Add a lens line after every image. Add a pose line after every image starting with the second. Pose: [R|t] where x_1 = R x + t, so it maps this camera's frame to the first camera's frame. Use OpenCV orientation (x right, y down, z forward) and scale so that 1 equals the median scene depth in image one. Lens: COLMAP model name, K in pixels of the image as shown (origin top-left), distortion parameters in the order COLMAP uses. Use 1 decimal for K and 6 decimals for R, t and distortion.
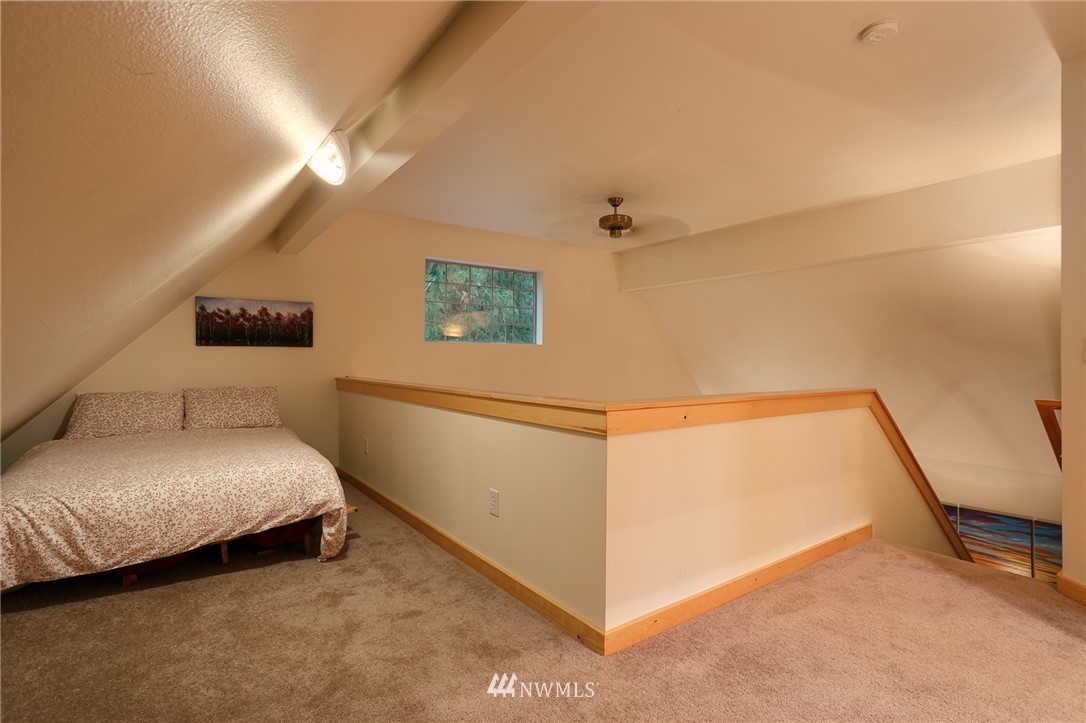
lens RADIAL K [[535.6, 0, 544.8], [0, 535.6, 362.7], [0, 0, 1]] dist [-0.040941, 0.013988]
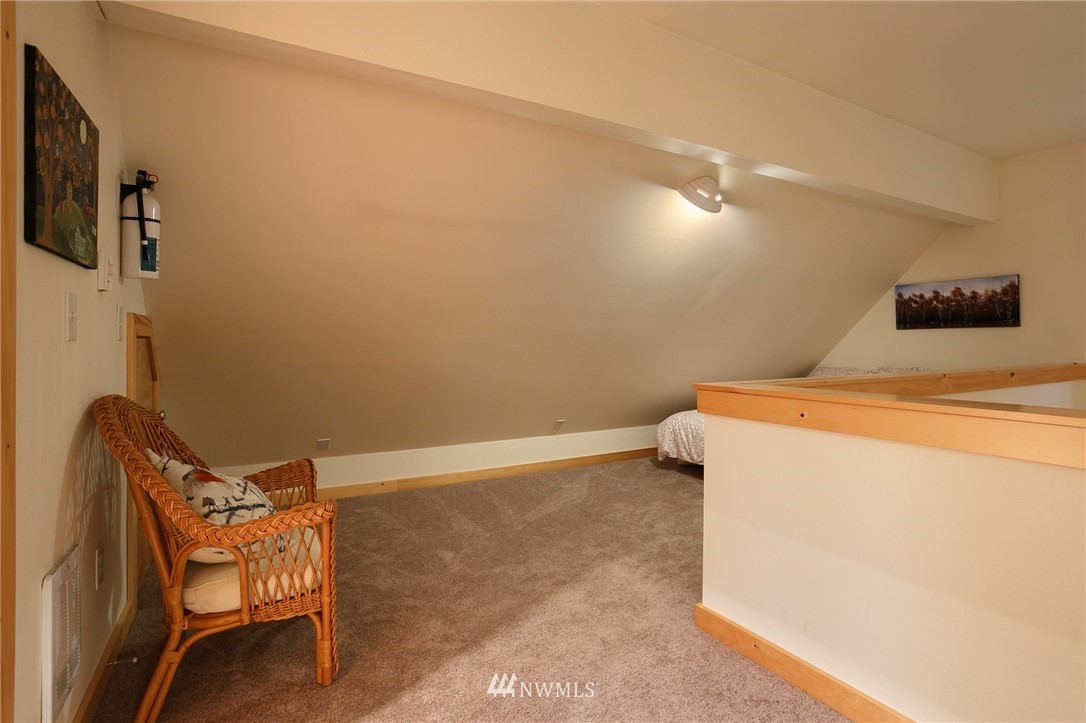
lens RADIAL K [[535.6, 0, 543.4], [0, 535.6, 360.1], [0, 0, 1]] dist [-0.040941, 0.013988]
pose [[-0.101538, 0.027863, -0.994441, 0.506491], [-0.002880, 0.999595, 0.028301, 0.003051], [0.994828, 0.005738, -0.101416, 0.351965]]
